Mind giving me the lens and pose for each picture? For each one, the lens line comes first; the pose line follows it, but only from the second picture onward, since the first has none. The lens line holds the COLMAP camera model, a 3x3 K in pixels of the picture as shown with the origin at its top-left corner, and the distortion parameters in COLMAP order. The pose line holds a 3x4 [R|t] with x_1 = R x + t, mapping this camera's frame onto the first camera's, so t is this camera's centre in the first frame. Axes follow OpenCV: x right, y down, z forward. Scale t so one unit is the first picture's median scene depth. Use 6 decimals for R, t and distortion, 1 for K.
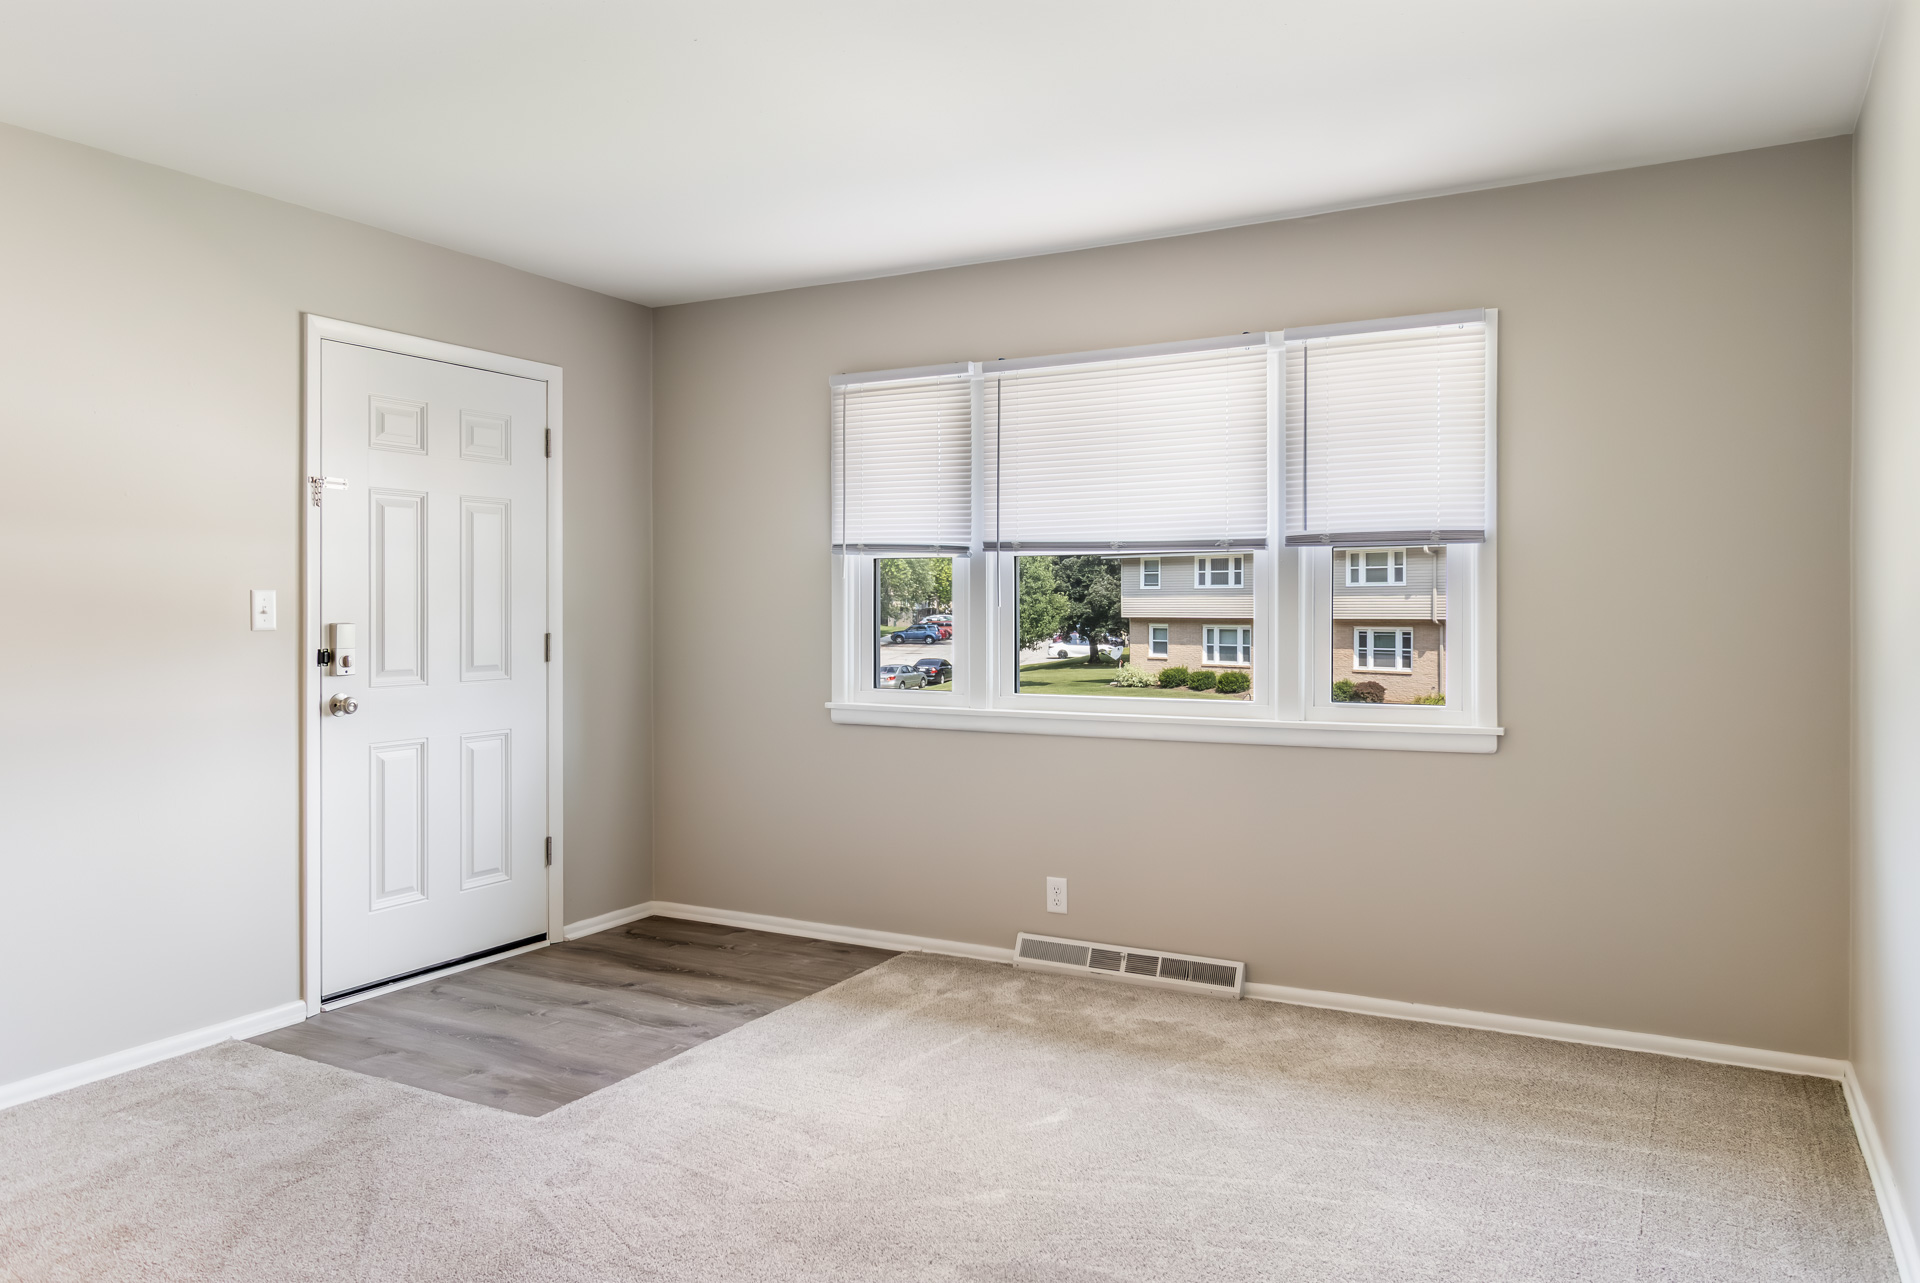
lens RADIAL K [[1352.7, 0, 962.5], [0, 1352.7, 611.5], [0, 0, 1]] dist [-0.005273, -0.000349]
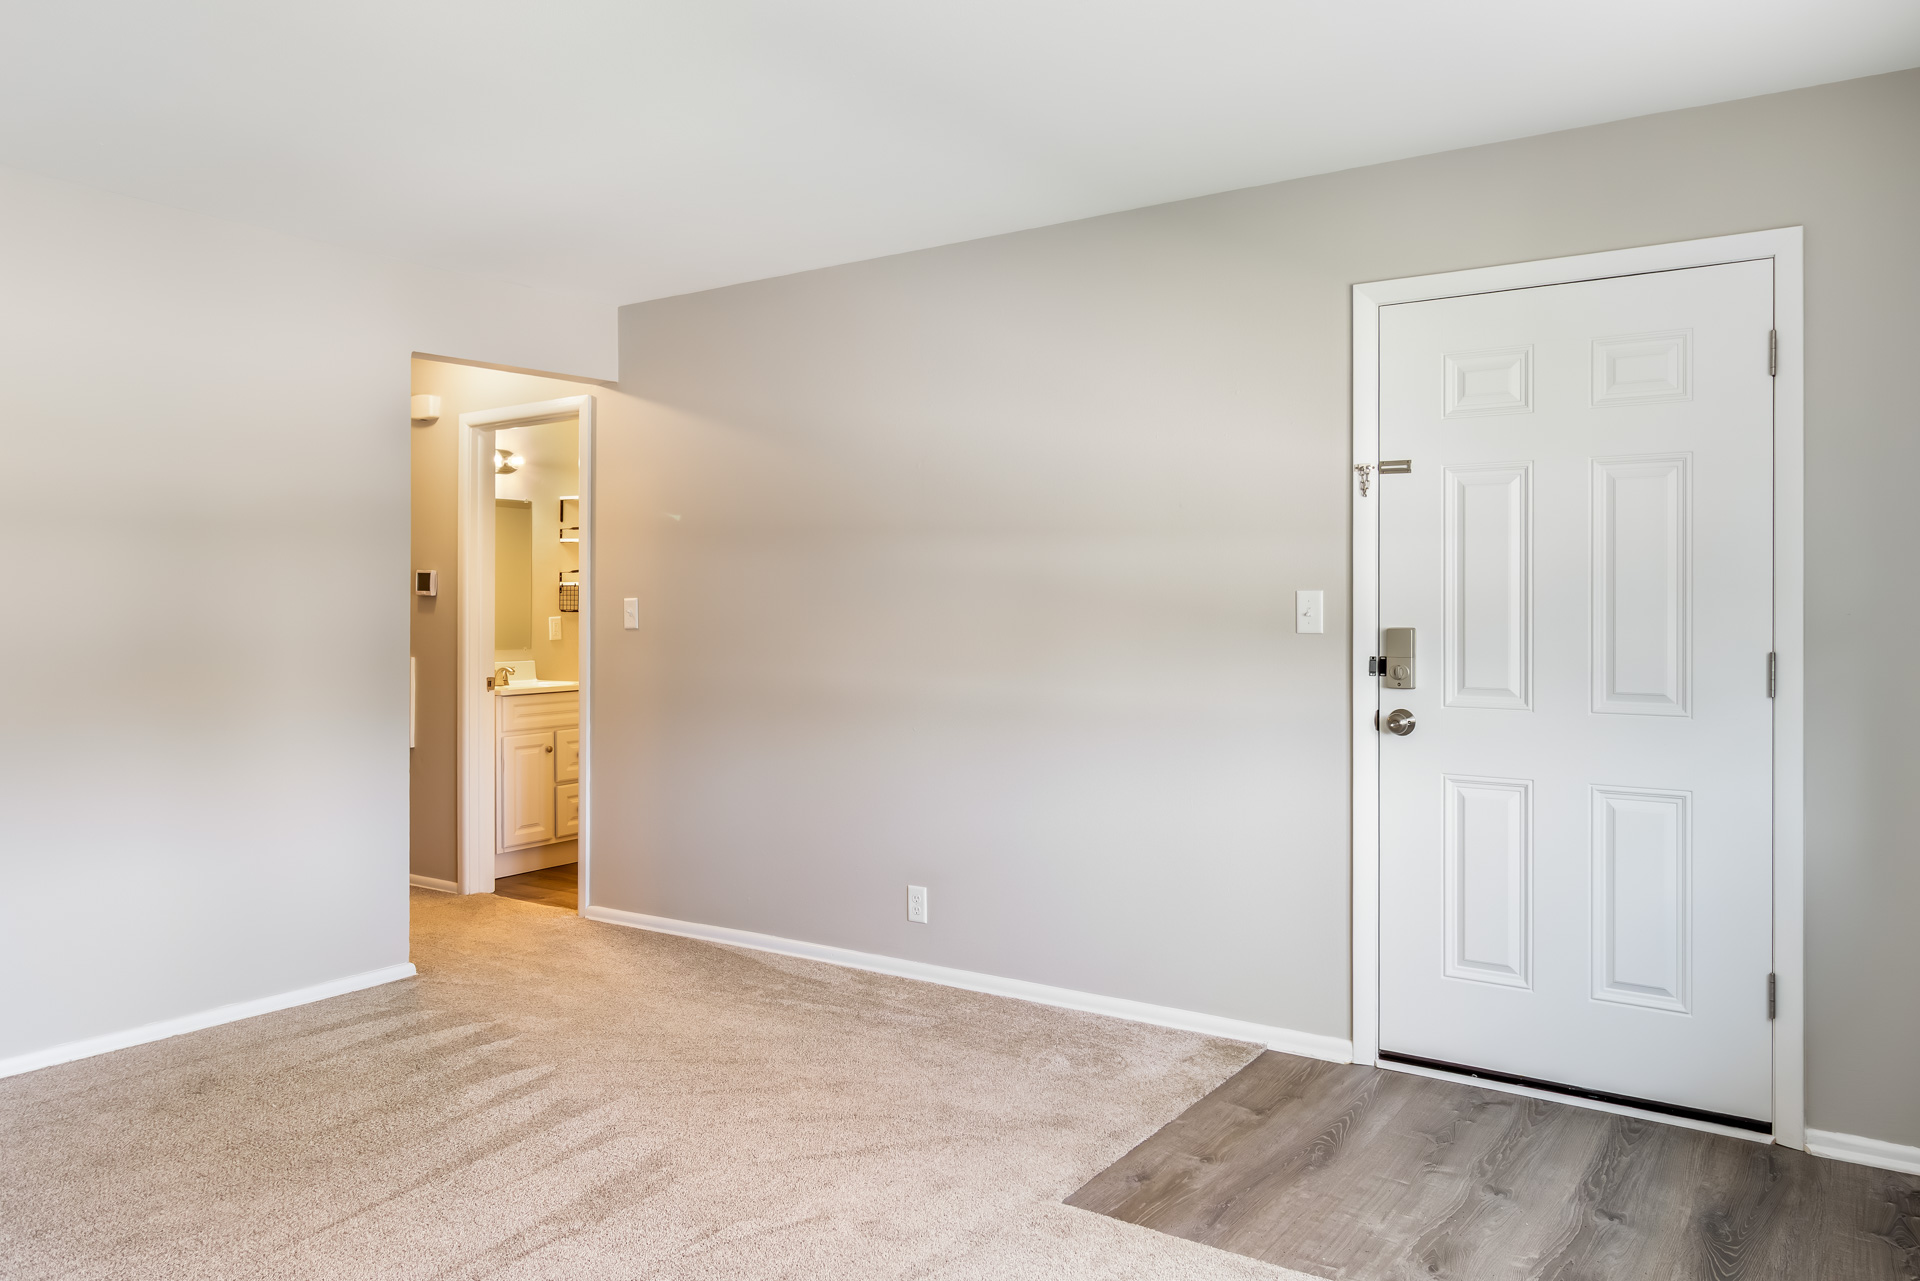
lens RADIAL K [[1352.7, 0, 962.5], [0, 1352.7, 610.5], [0, 0, 1]] dist [-0.005273, -0.000349]
pose [[-0.110189, 0.001712, -0.993909, 0.438492], [-0.009202, 0.999954, 0.002743, -0.002476], [0.993868, 0.009448, -0.110168, 0.828709]]
